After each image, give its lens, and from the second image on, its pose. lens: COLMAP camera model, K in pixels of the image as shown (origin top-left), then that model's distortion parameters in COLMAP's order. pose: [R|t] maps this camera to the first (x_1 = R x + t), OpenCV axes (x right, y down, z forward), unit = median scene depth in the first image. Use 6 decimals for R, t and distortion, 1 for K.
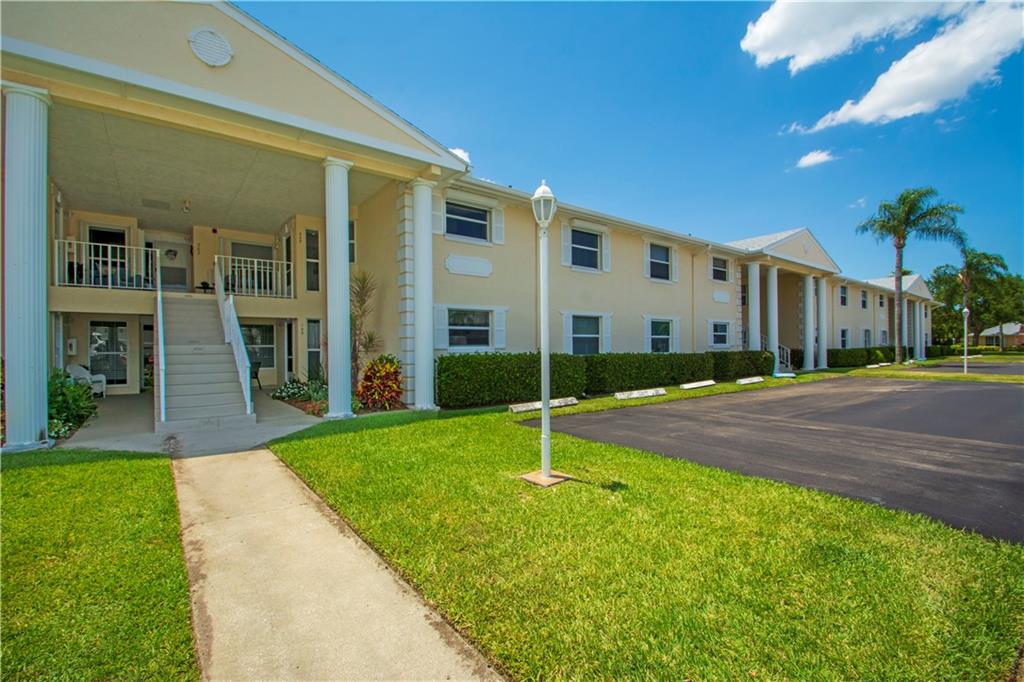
lens RADIAL K [[458.8, 0, 511.8], [0, 458.8, 342.1], [0, 0, 1]] dist [0.002066, 0.000126]
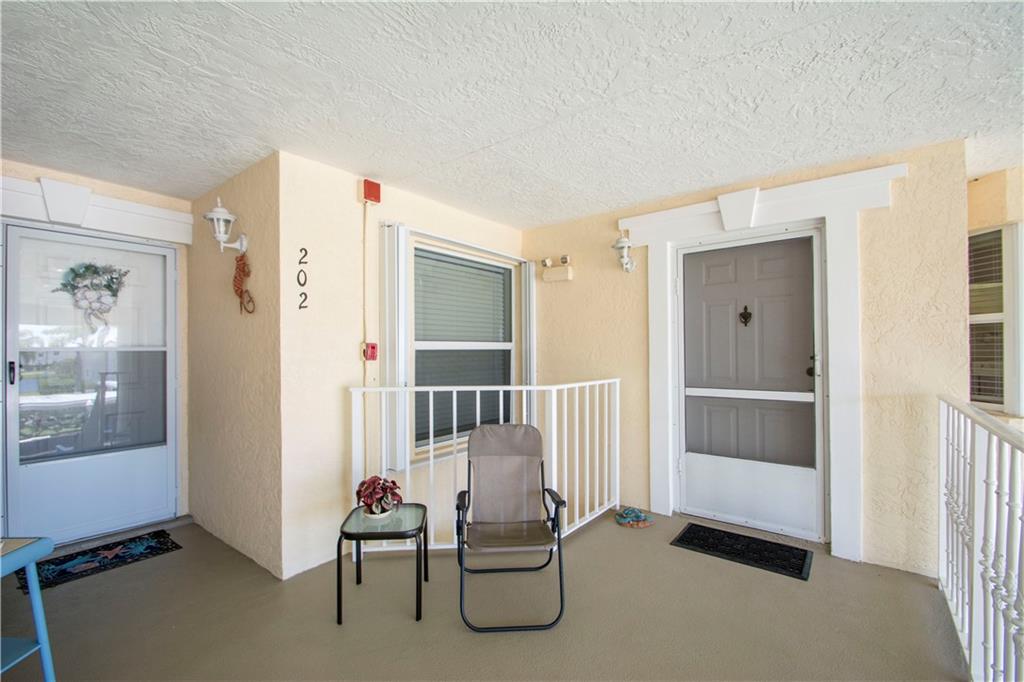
lens RADIAL K [[458.8, 0, 512.0], [0, 458.8, 345.4], [0, 0, 1]] dist [0.002066, 0.000126]
pose [[0.968016, 0.007065, 0.250787, -0.632311], [-0.006981, 0.999975, -0.001225, -0.170855], [-0.250790, -0.000565, 0.968041, 0.776525]]
